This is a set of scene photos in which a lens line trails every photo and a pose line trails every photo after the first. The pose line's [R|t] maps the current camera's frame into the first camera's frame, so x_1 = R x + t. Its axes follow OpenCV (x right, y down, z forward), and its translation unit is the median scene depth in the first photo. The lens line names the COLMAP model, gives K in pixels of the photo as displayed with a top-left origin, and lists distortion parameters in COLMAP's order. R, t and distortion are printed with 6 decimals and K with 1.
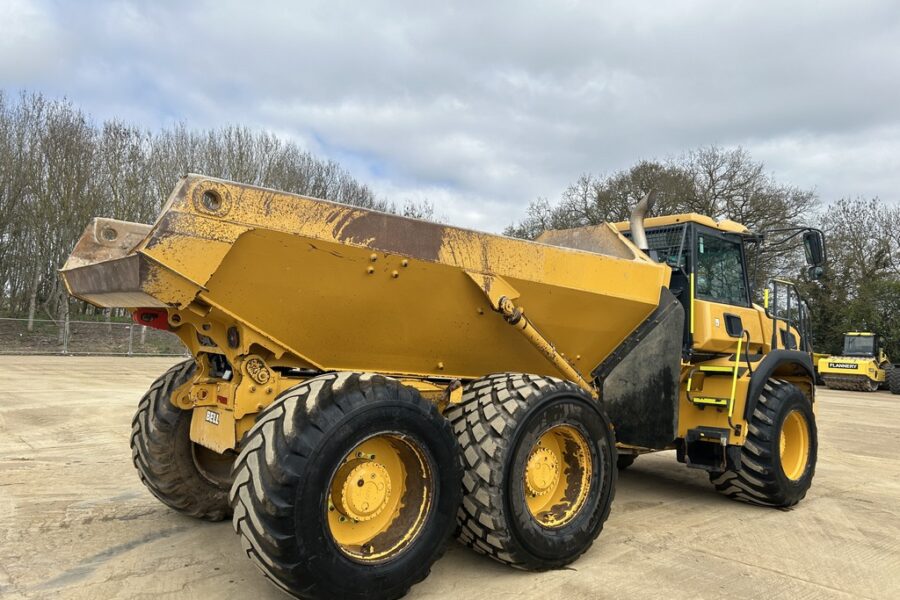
lens RADIAL K [[677.8, 0, 446.5], [0, 677.8, 299.6], [0, 0, 1]] dist [0.048344, -0.047768]
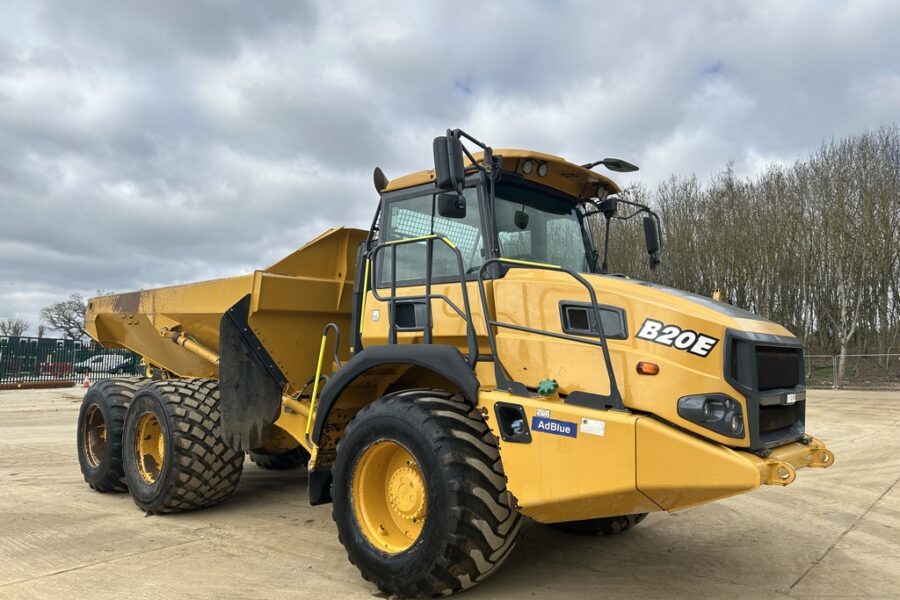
lens RADIAL K [[677.8, 0, 450.1], [0, 677.8, 307.2], [0, 0, 1]] dist [0.048344, -0.047768]
pose [[0.124386, -0.119256, -0.985041, 1.711722], [0.069036, 0.991385, -0.111307, 0.170164], [0.989829, -0.054158, 0.131547, 1.464693]]
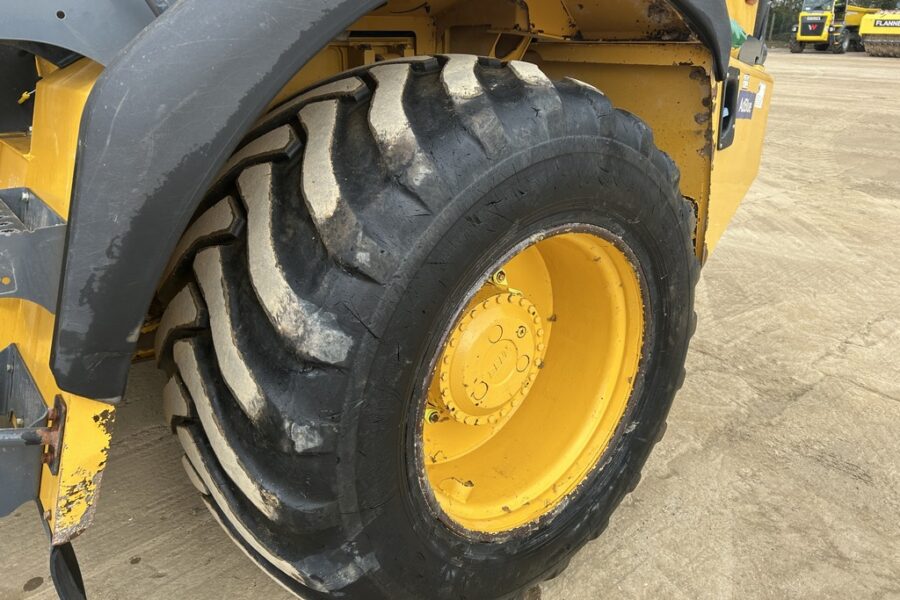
lens RADIAL K [[677.8, 0, 450.7], [0, 677.8, 284.9], [0, 0, 1]] dist [0.048344, -0.047768]
pose [[0.998892, -0.030677, -0.035700, 0.719983], [0.042810, 0.907383, 0.418119, 0.138886], [0.019567, -0.419184, 0.907691, 1.212307]]
